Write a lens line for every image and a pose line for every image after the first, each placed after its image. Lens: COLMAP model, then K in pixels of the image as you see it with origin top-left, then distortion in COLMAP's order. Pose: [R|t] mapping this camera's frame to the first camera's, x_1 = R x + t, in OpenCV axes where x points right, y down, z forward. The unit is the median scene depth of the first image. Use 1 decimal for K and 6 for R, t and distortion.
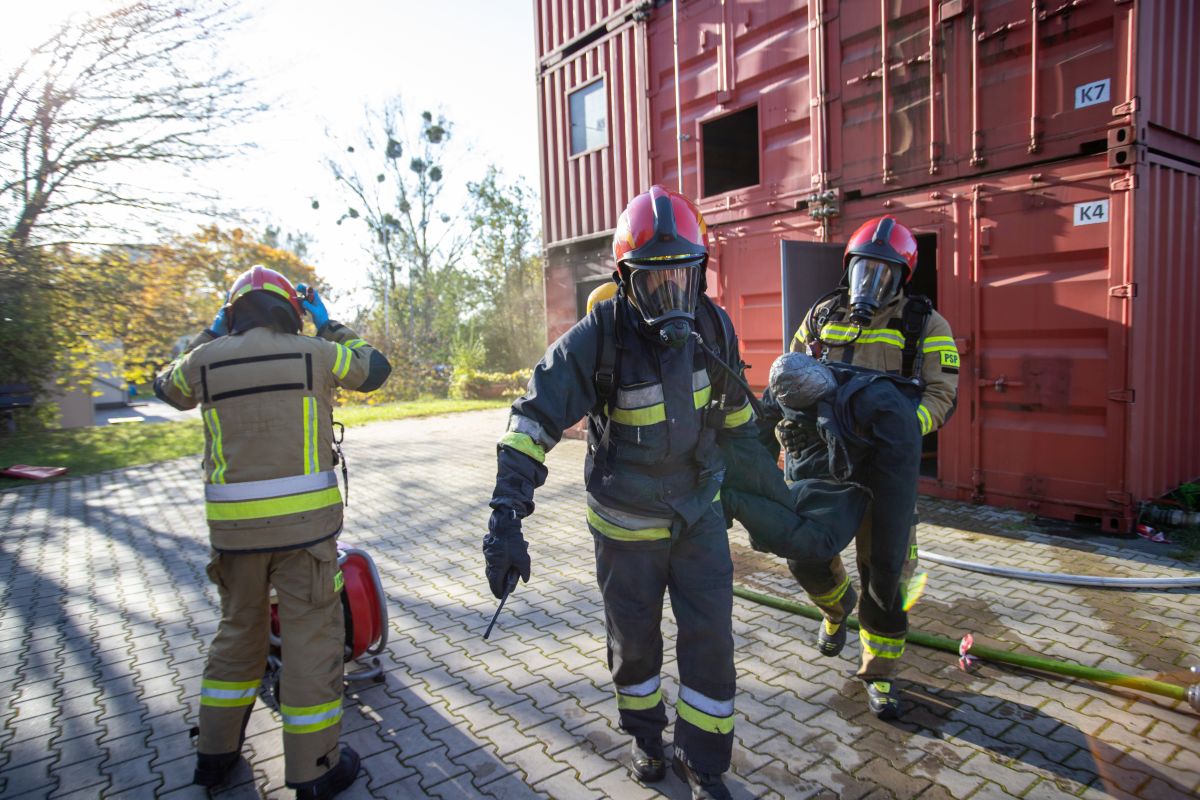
lens RADIAL K [[747.8, 0, 597.9], [0, 747.8, 378.4], [0, 0, 1]] dist [-0.006808, 0.021473]
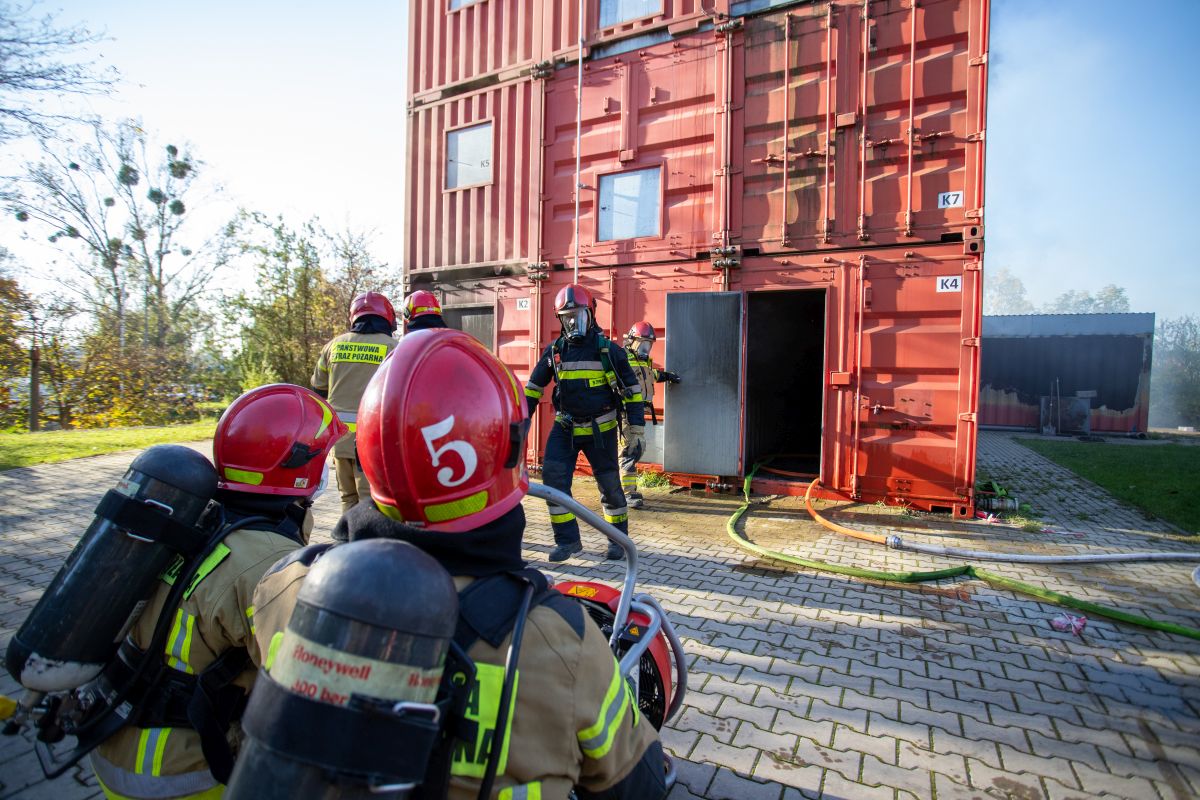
lens RADIAL K [[594.1, 0, 605.9], [0, 594.1, 394.9], [0, 0, 1]] dist [-0.073995, 0.044066]
pose [[0.893575, 0.035402, 0.447516, -0.219861], [-0.020256, 0.999050, -0.038587, 0.021492], [-0.448457, 0.025416, 0.893443, 0.193538]]
